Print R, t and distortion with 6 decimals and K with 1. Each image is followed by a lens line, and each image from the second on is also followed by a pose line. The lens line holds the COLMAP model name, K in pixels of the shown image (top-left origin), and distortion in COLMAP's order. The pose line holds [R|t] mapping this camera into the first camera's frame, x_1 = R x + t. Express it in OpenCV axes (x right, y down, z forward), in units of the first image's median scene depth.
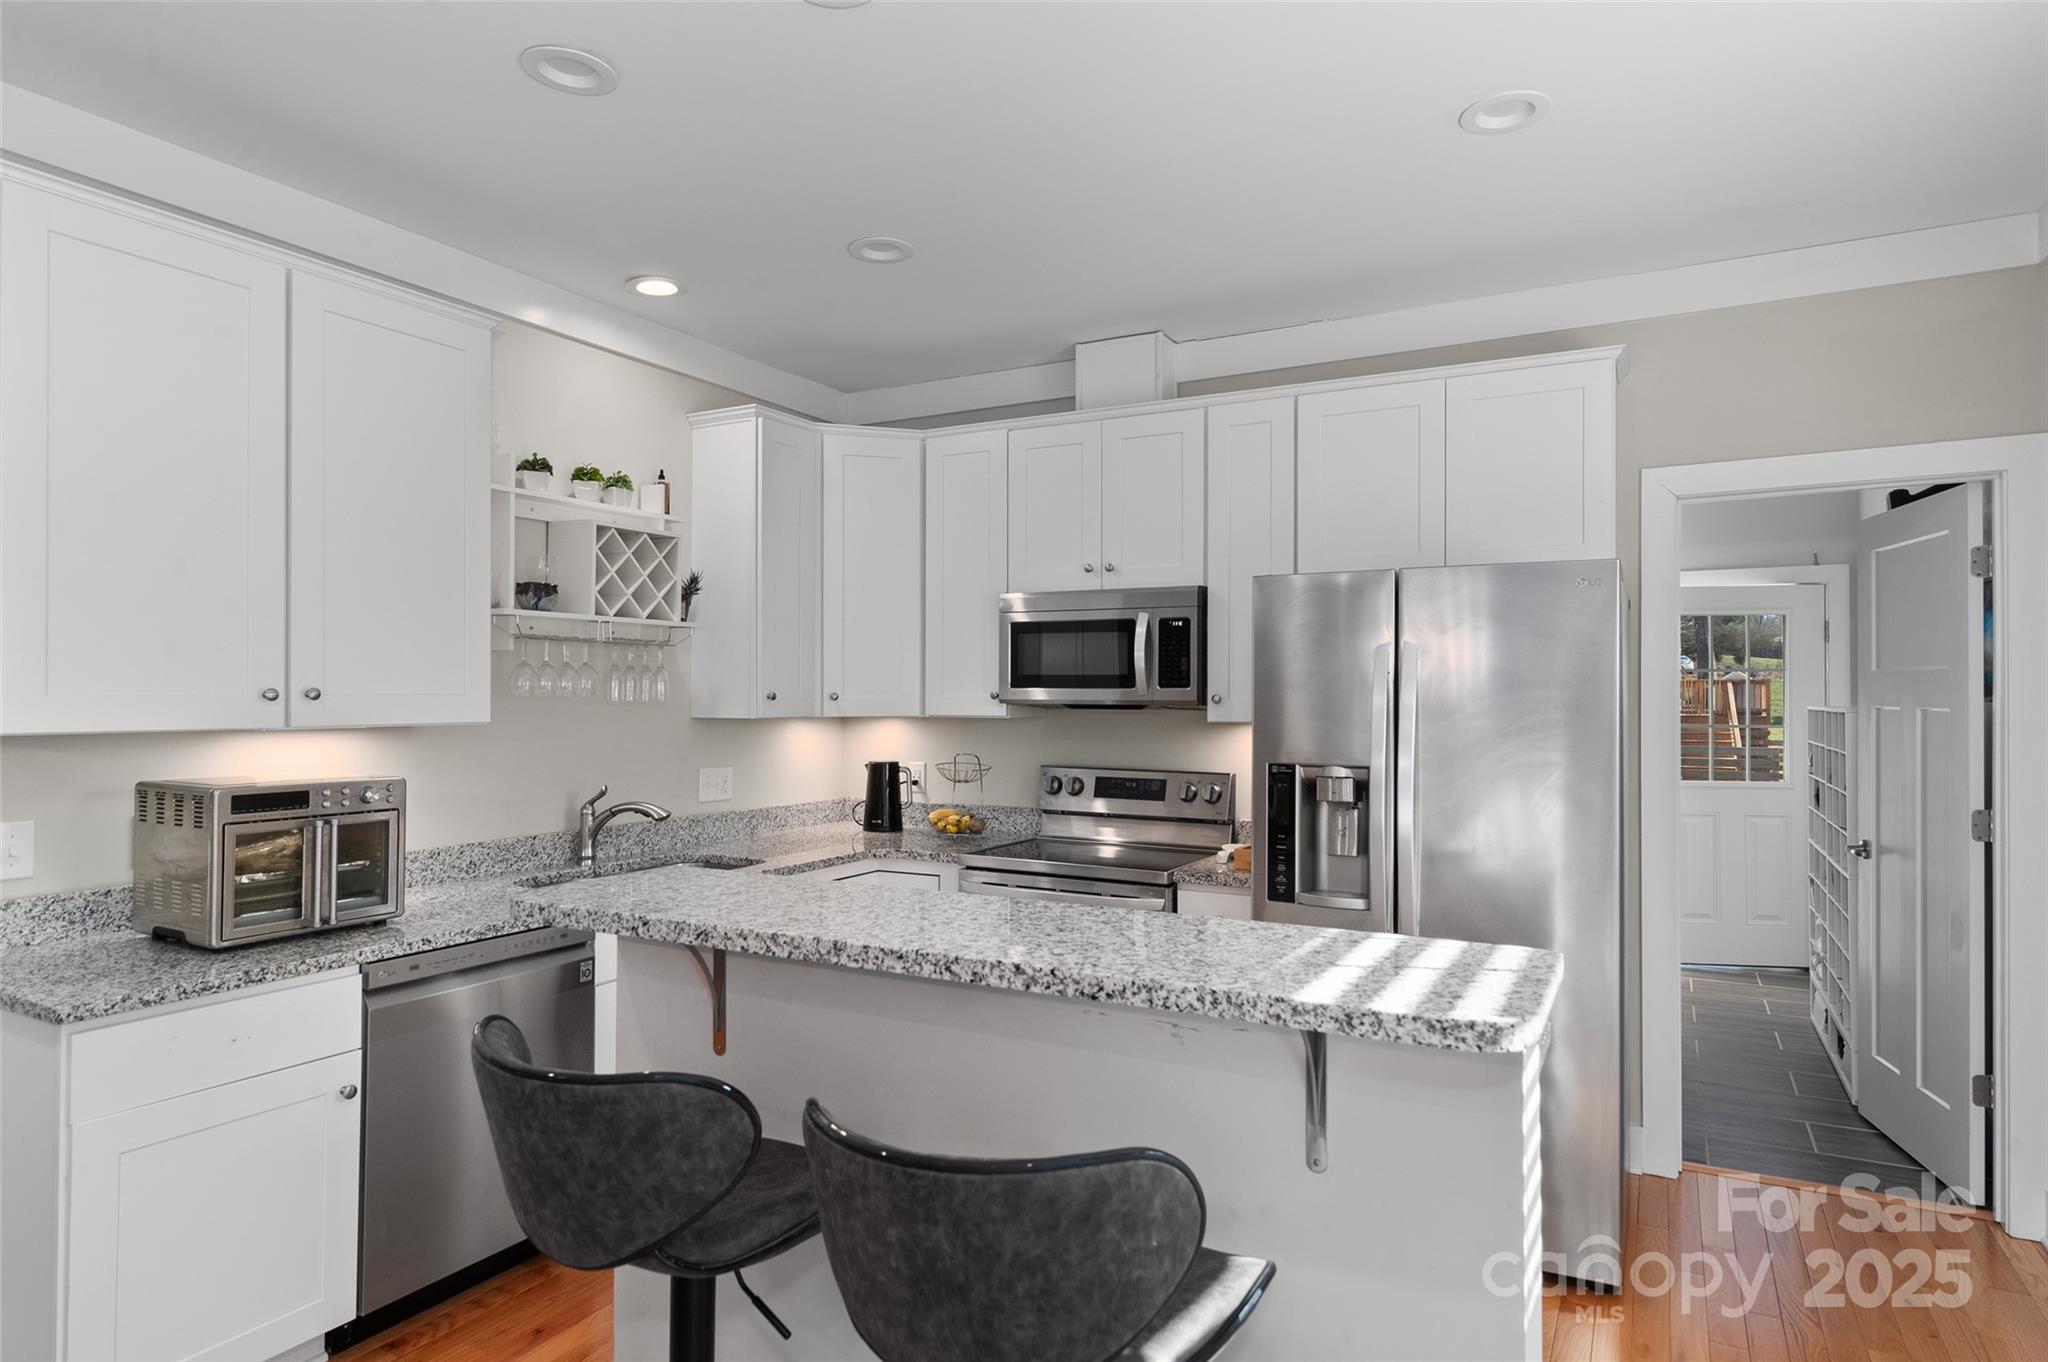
lens RADIAL K [[1183.4, 0, 1020.5], [0, 1183.4, 660.7], [0, 0, 1]] dist [0.027975, 0.000075]
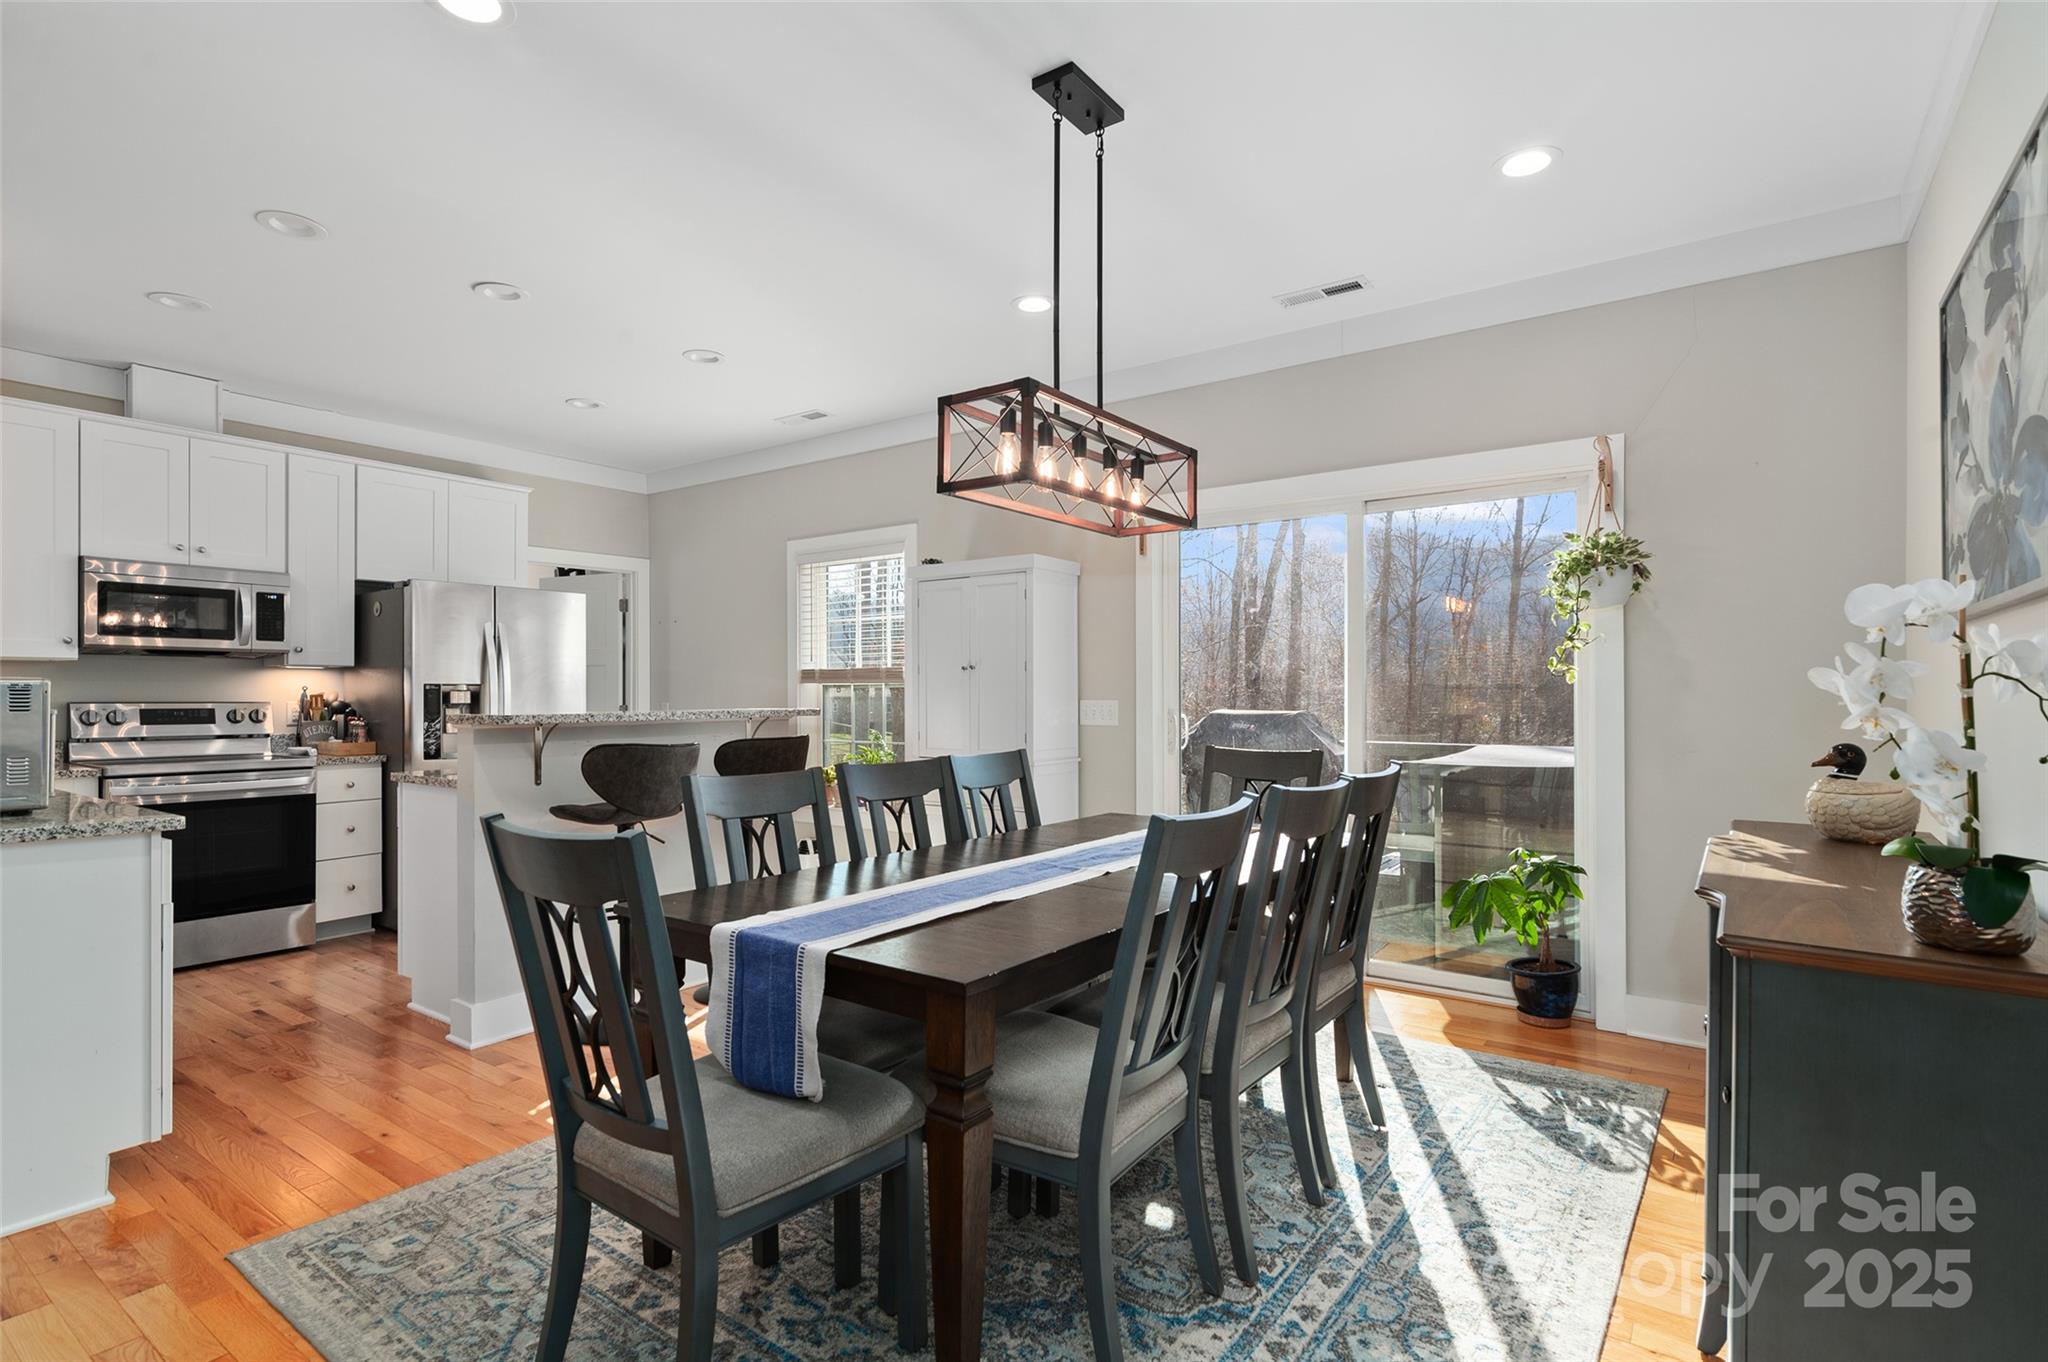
lens RADIAL K [[999.3, 0, 1033.4], [0, 999.3, 673.7], [0, 0, 1]] dist [0.000536, -0.000011]
pose [[0.097209, 0.015768, 0.995139, -1.007670], [-0.024719, 0.999604, -0.013424, 0.056810], [-0.994957, -0.023294, 0.097560, -0.058636]]
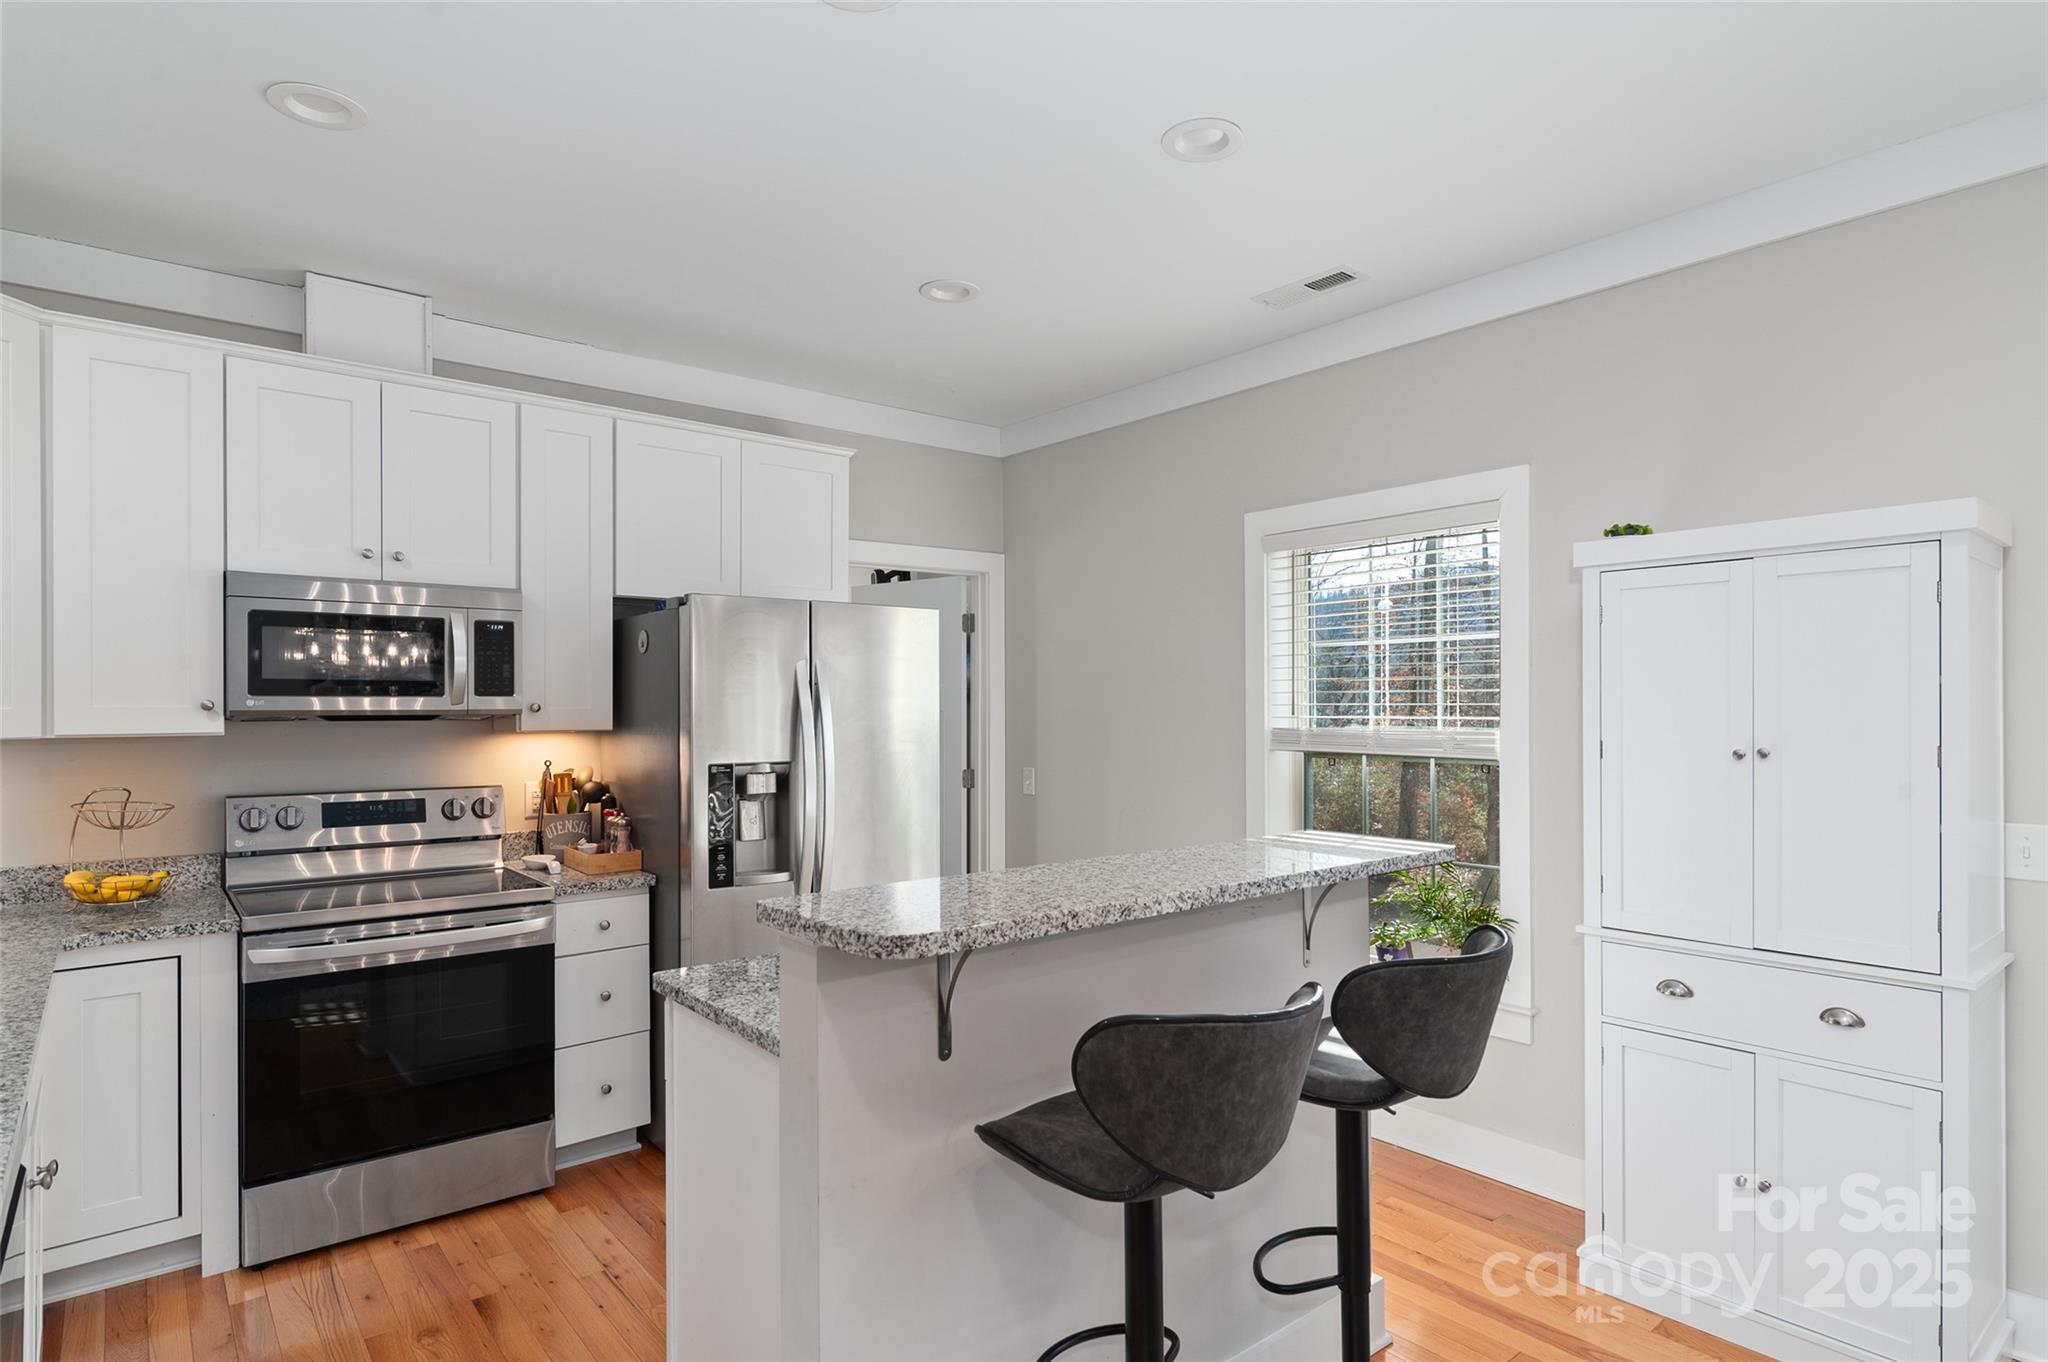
lens RADIAL K [[1118.0, 0, 1024.0], [0, 1118.0, 681.0], [0, 0, 1]] dist [0.003655, -0.000130]
pose [[0.357911, 0.015268, 0.933631, -0.545436], [-0.022768, 0.999712, -0.007620, 0.008279], [-0.933478, -0.018529, 0.358156, 0.295322]]
